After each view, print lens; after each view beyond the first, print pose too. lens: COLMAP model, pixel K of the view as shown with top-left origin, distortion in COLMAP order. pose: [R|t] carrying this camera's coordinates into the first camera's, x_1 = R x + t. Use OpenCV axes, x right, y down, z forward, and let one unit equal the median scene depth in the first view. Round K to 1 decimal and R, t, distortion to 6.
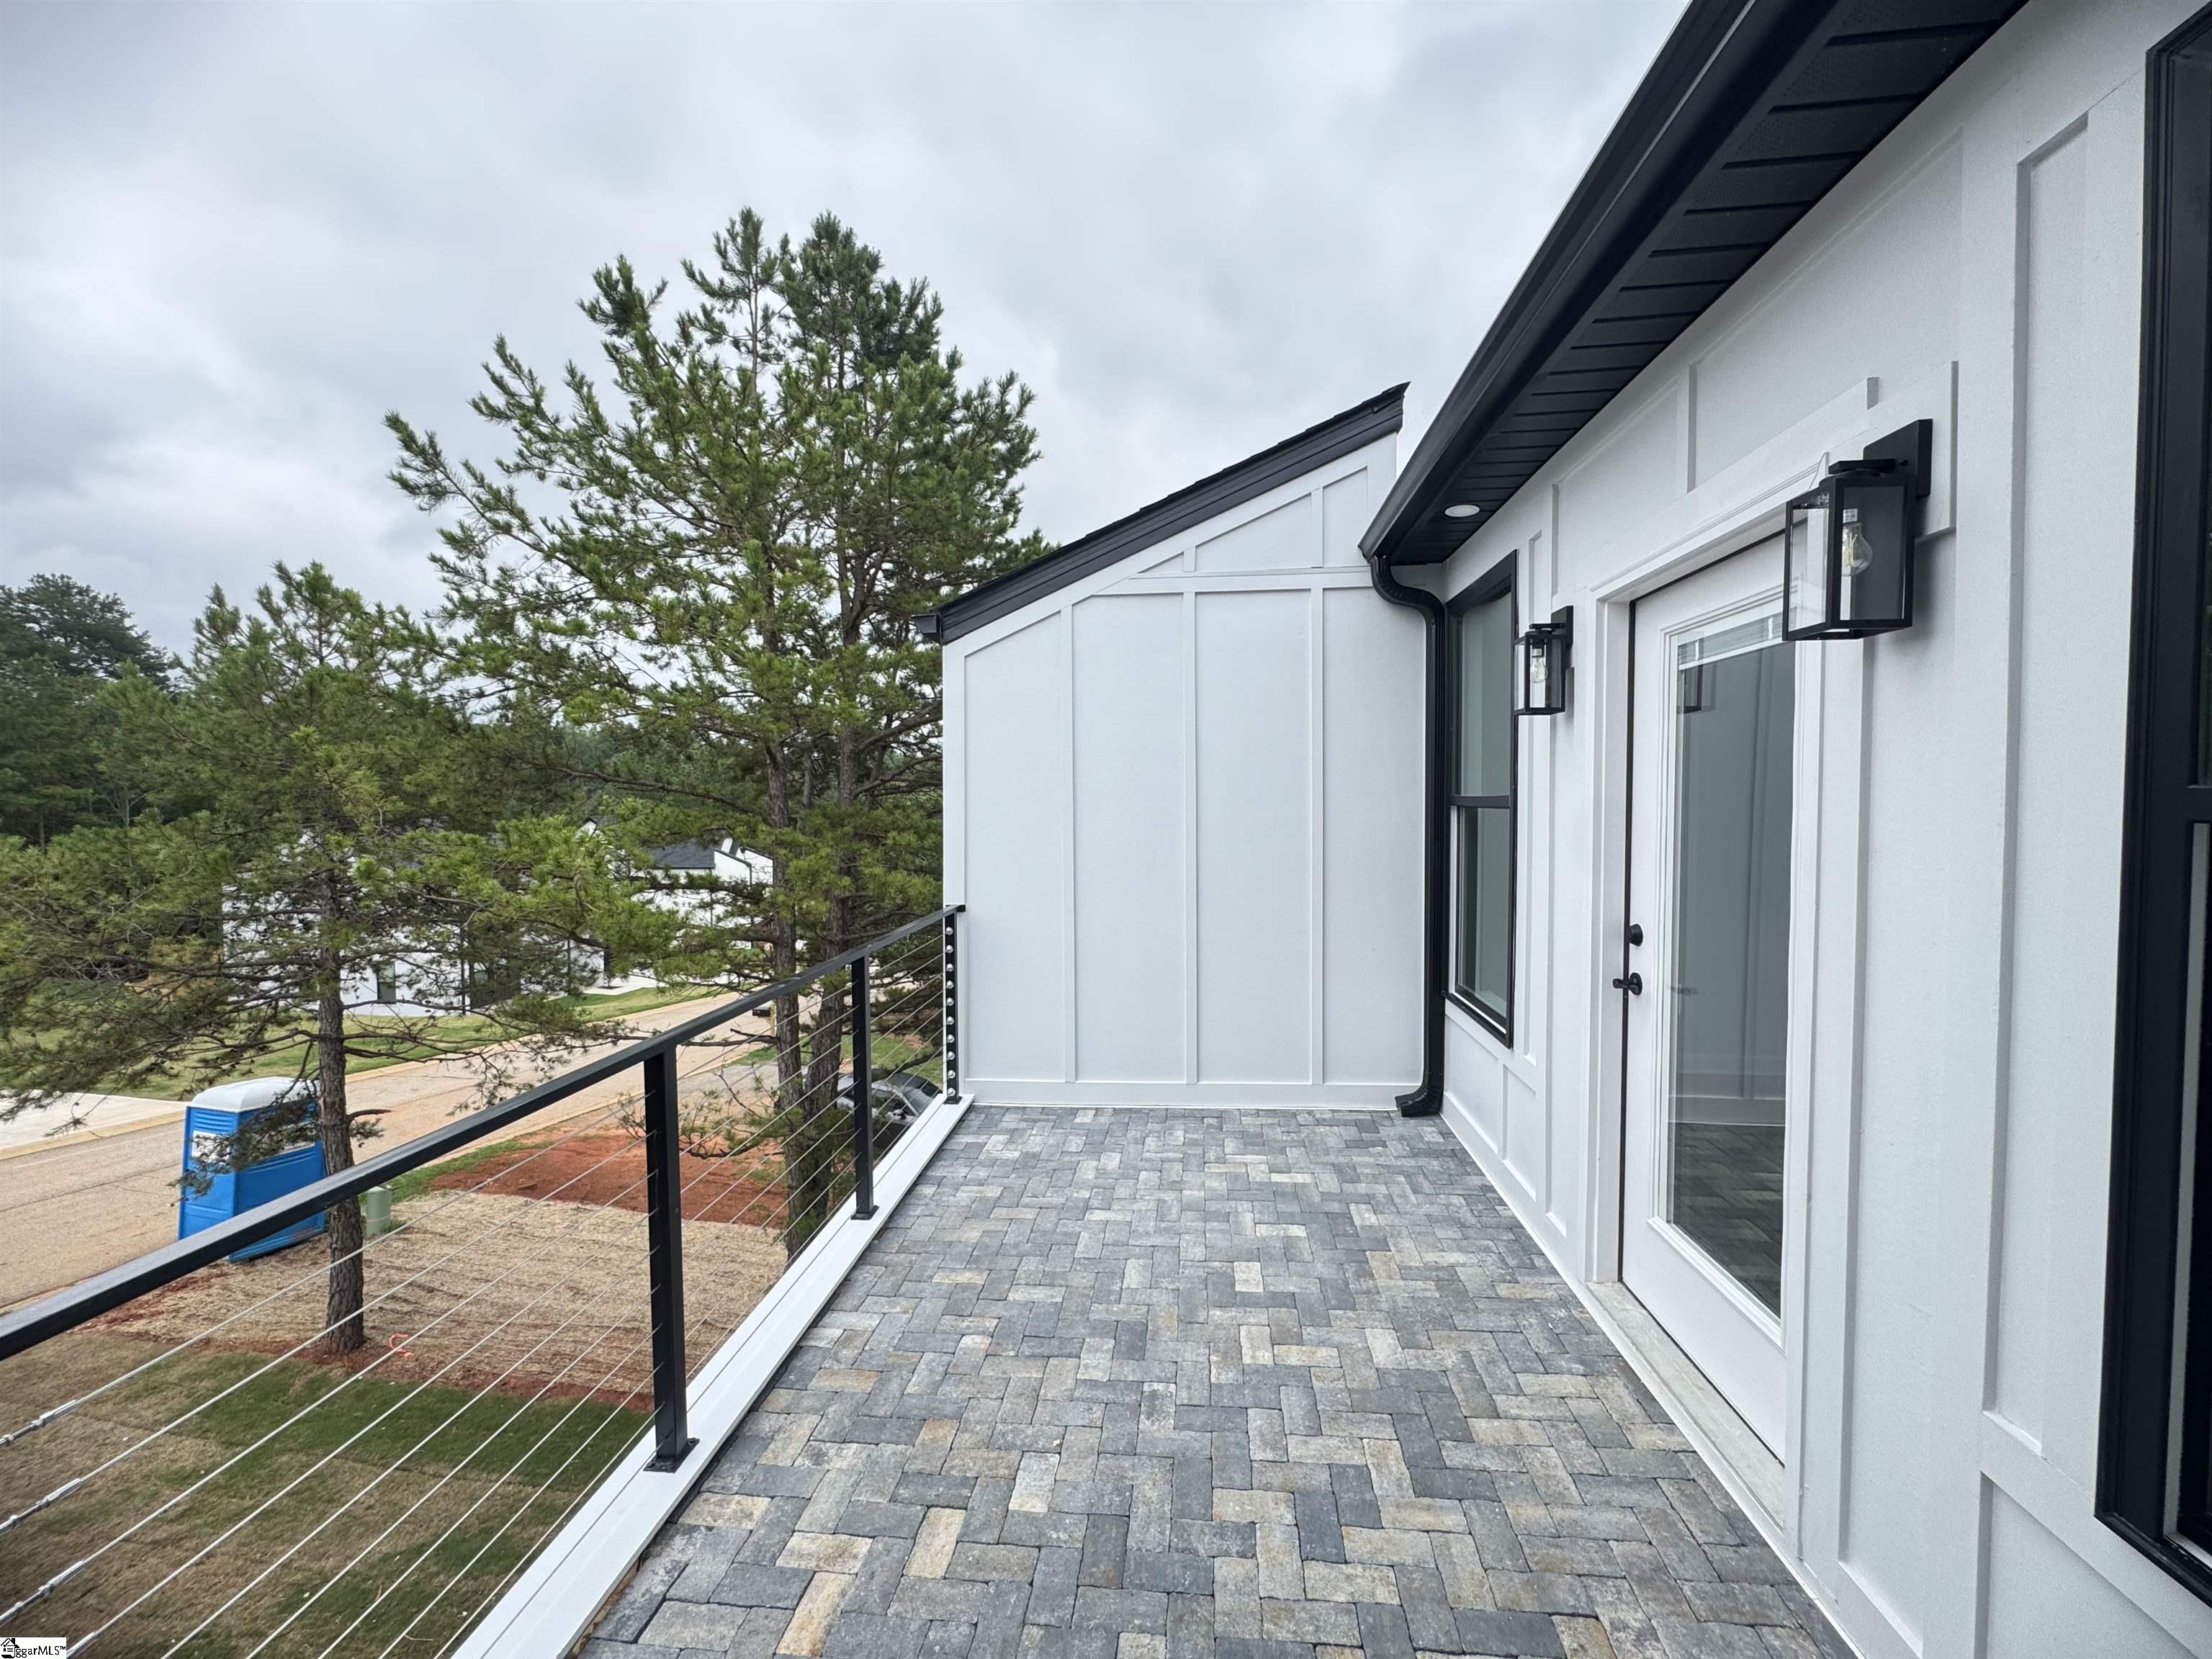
lens RADIAL K [[885.4, 0, 1109.5], [0, 885.4, 825.1], [0, 0, 1]] dist [-0.006516, 0.000440]
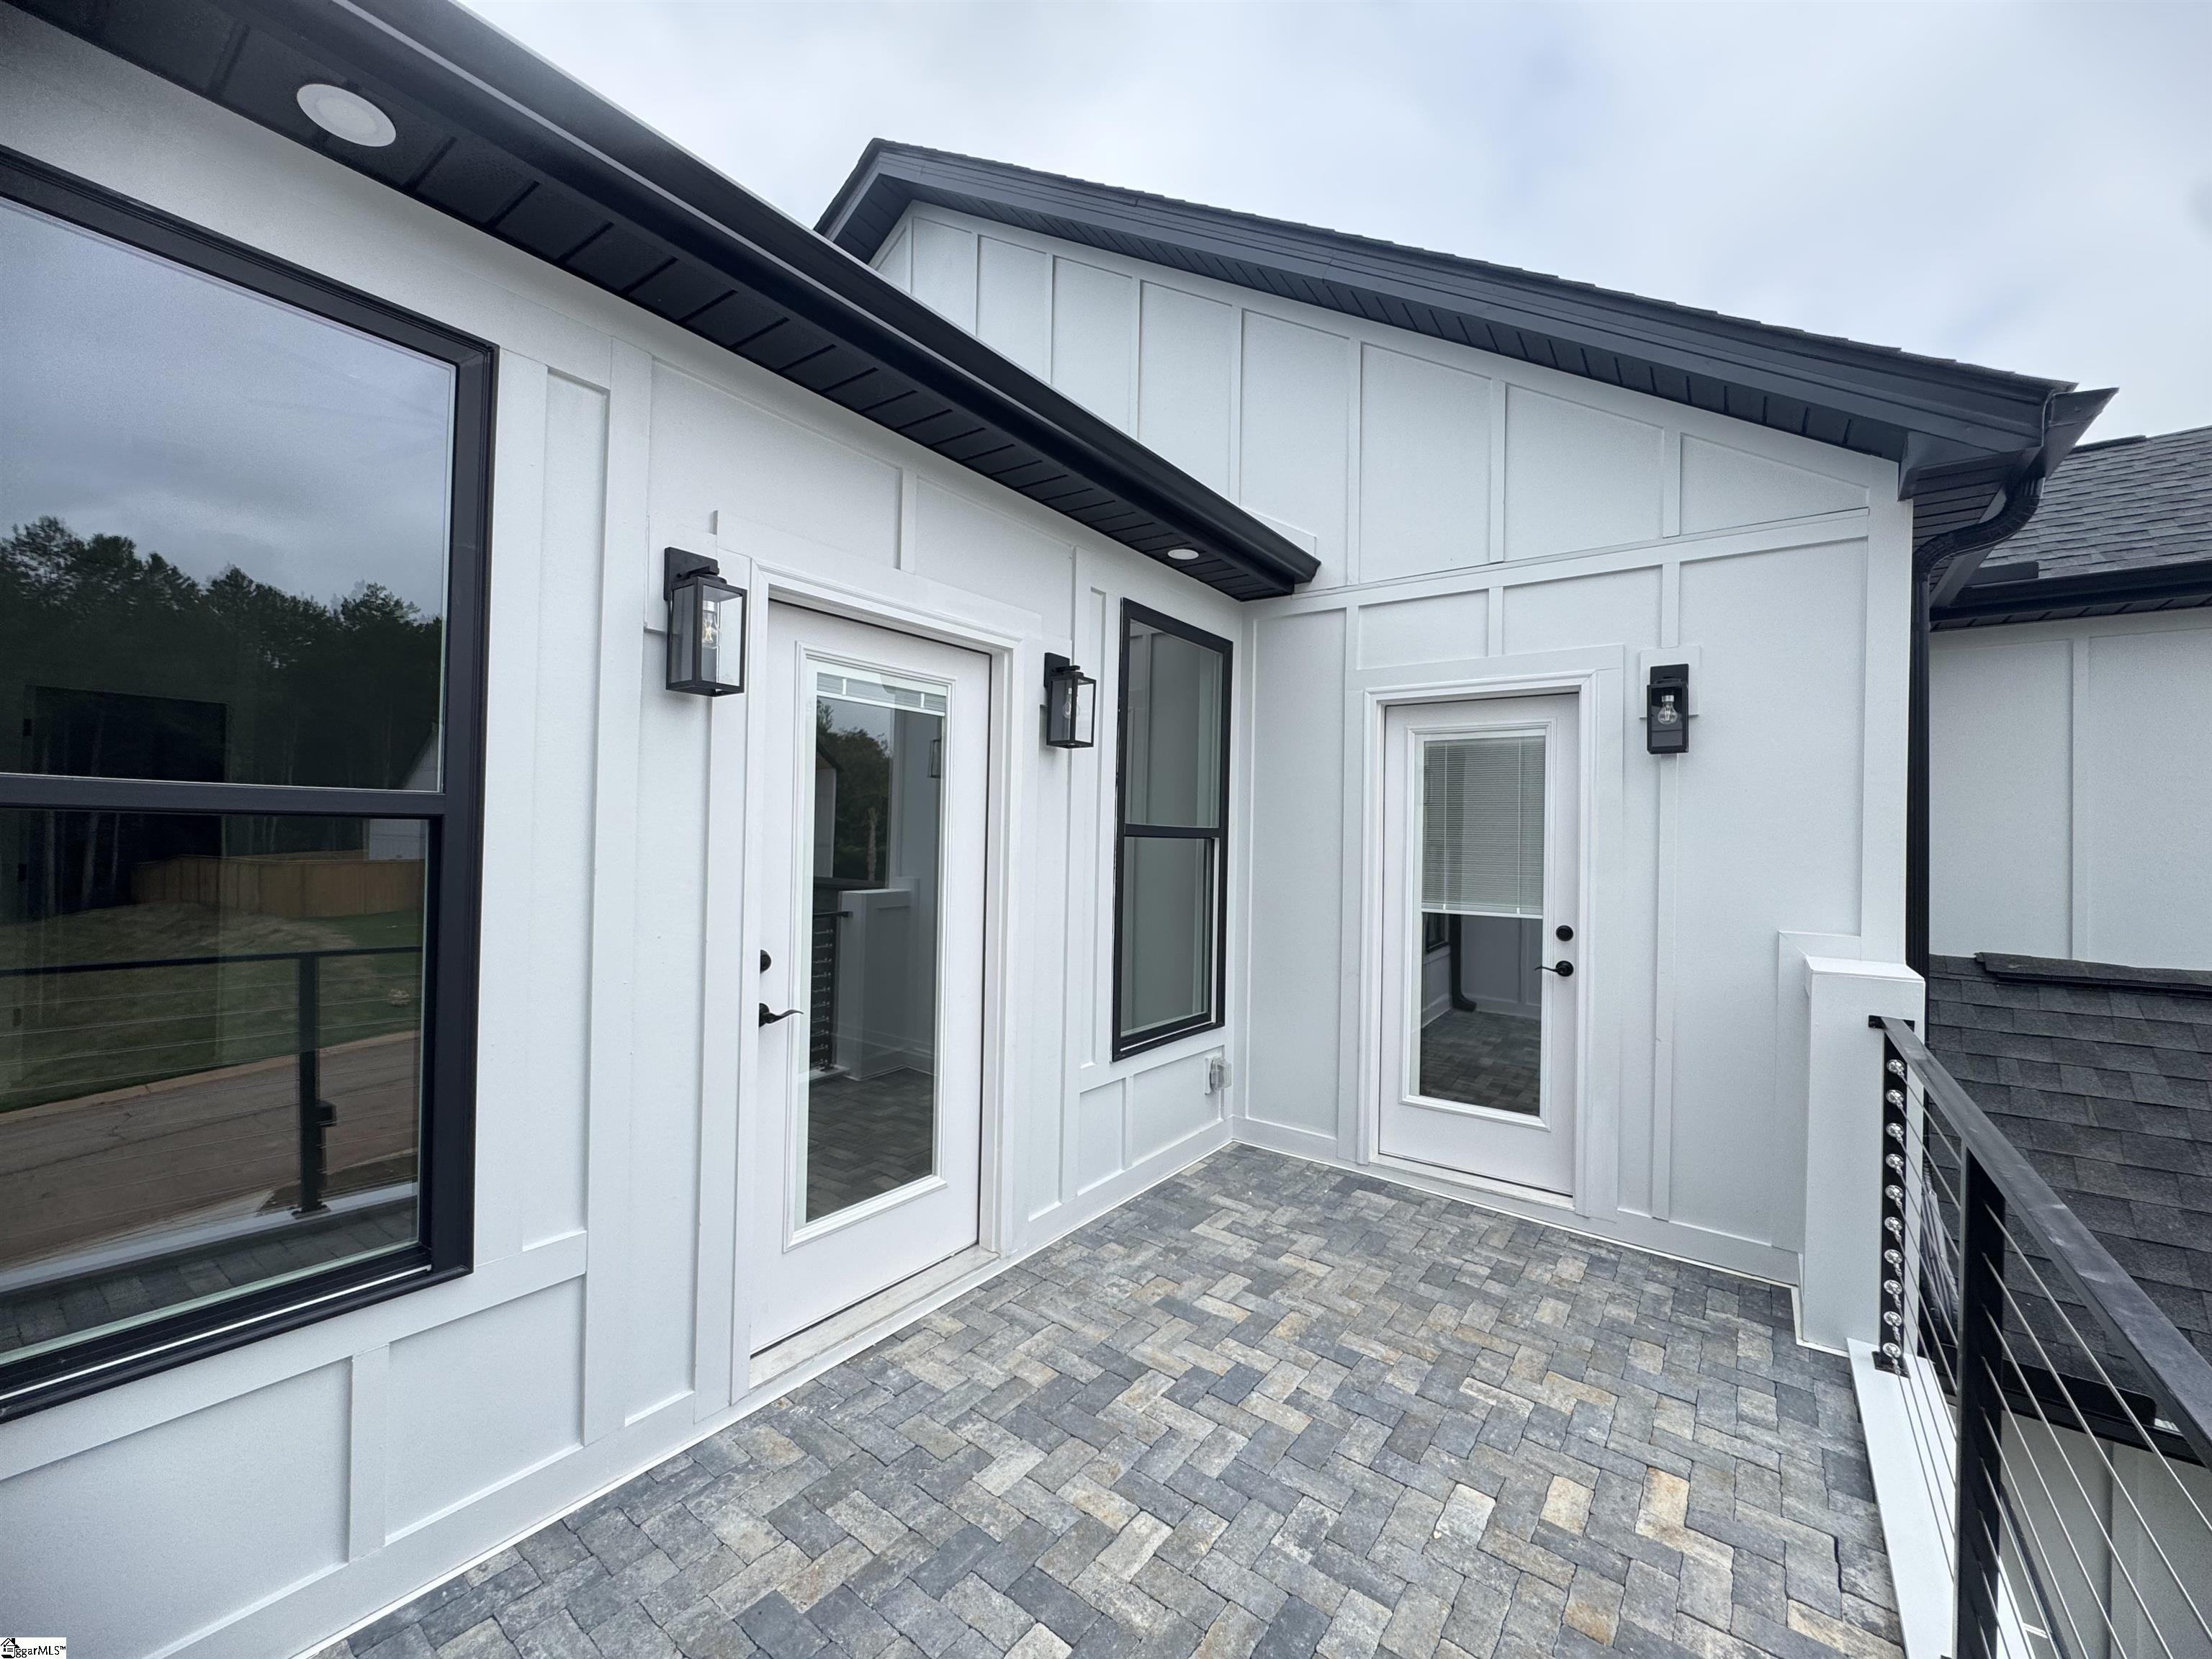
lens RADIAL K [[885.4, 0, 1117.7], [0, 885.4, 830.3], [0, 0, 1]] dist [-0.006516, 0.000440]
pose [[-0.863421, -0.013664, 0.504299, -0.224918], [-0.000029, 0.999634, 0.027036, -0.043711], [-0.504485, 0.023329, -0.863106, 1.949432]]
